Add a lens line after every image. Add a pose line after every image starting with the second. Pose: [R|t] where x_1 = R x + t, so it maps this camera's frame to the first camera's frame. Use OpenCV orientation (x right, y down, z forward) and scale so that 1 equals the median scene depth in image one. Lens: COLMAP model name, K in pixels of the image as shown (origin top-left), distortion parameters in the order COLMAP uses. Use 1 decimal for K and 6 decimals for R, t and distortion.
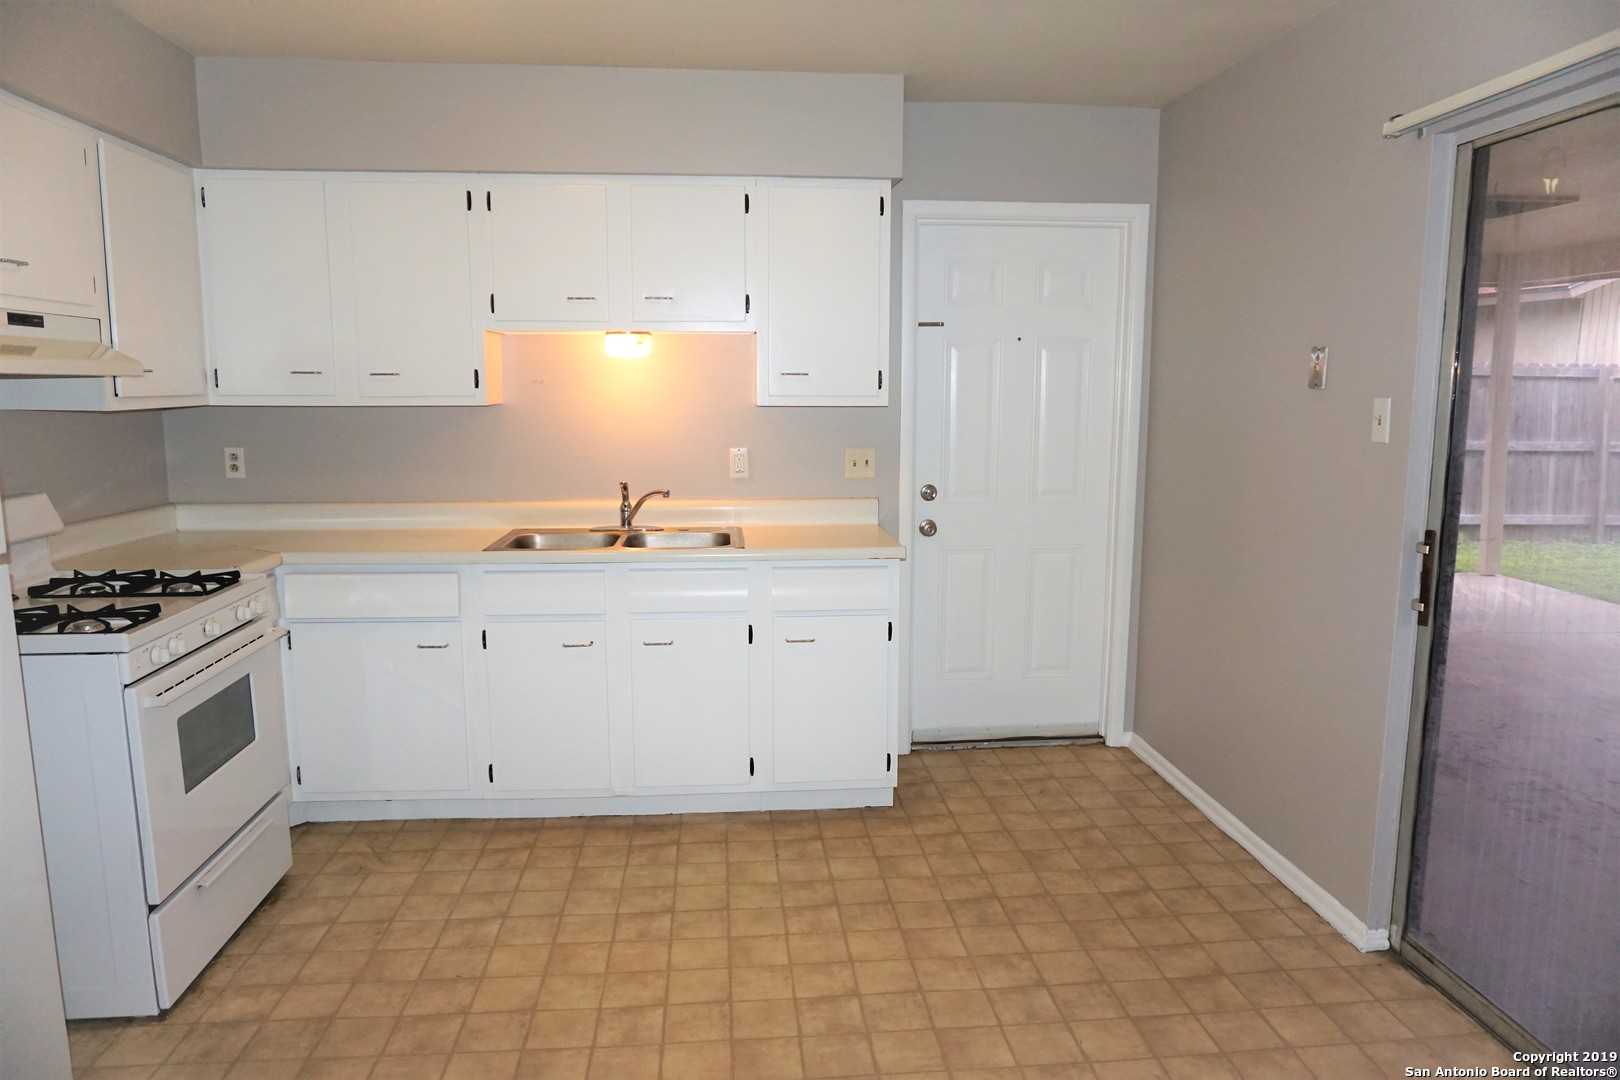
lens RADIAL K [[1082.8, 0, 809.7], [0, 1082.8, 542.6], [0, 0, 1]] dist [-0.043302, 0.026013]
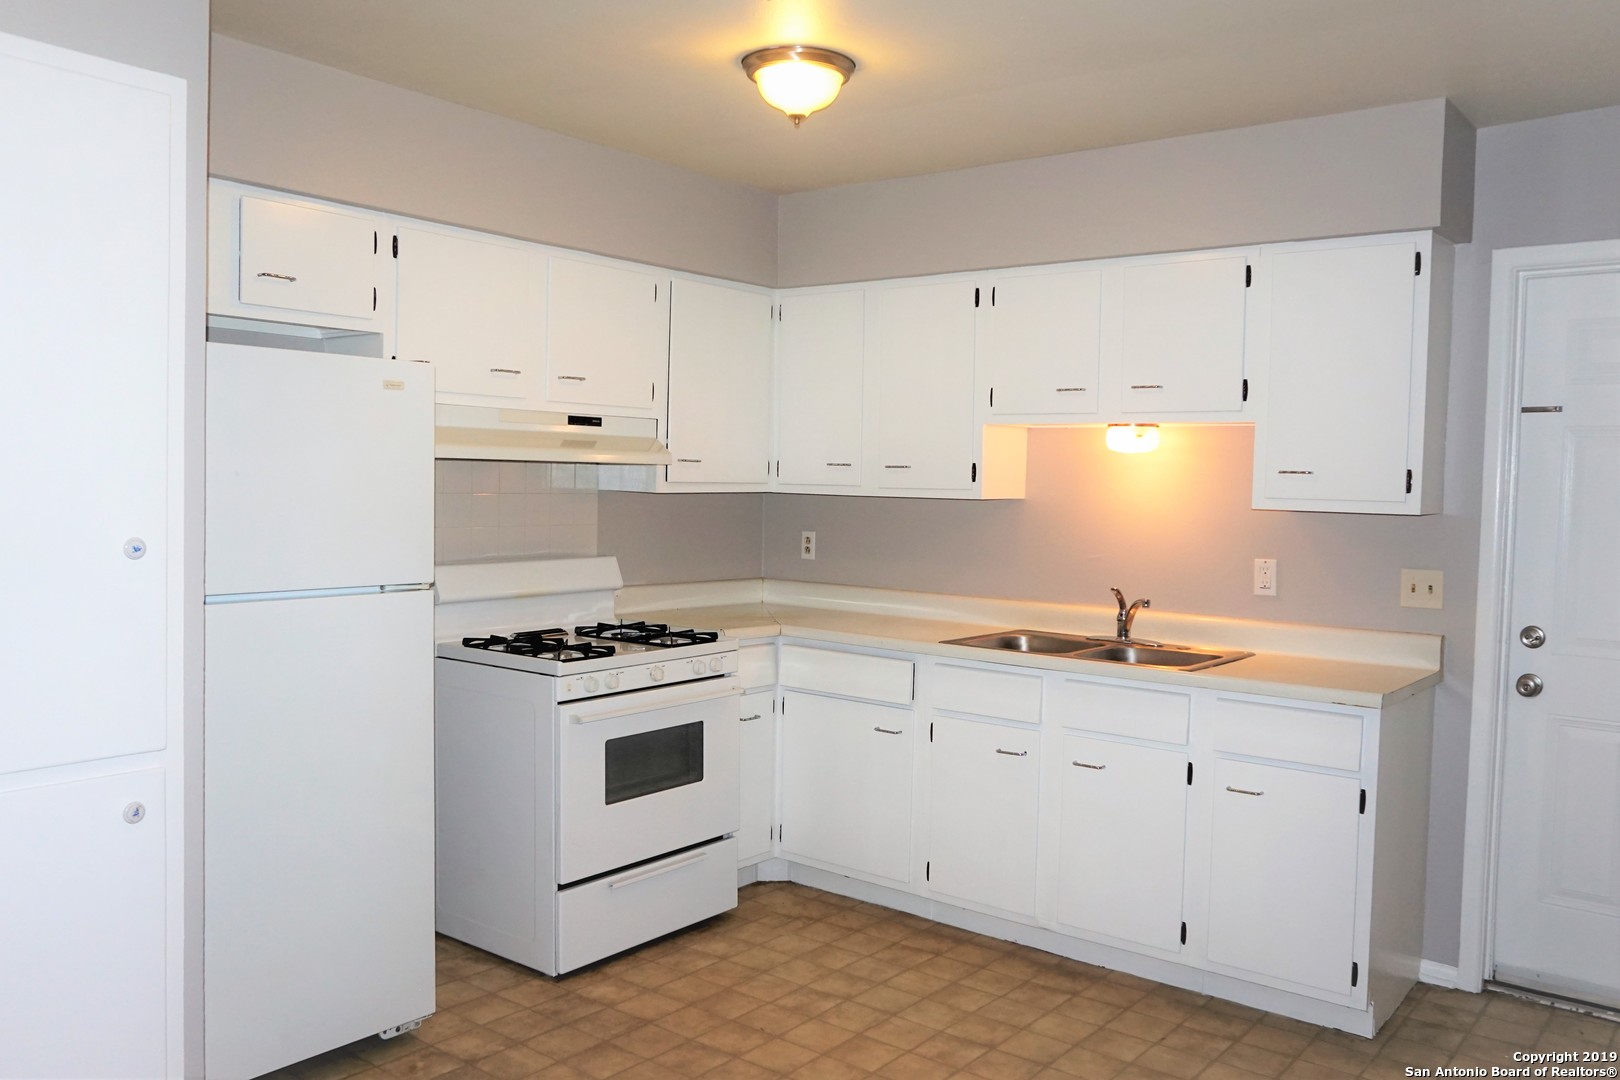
lens RADIAL K [[1296.8, 0, 811.4], [0, 1296.8, 539.0], [0, 0, 1]] dist [-0.011508, 0.015100]
pose [[0.726697, 0.046491, -0.685383, 0.417017], [-0.117951, 0.991335, -0.057817, -0.004275], [0.676756, 0.122857, 0.725884, 0.036193]]
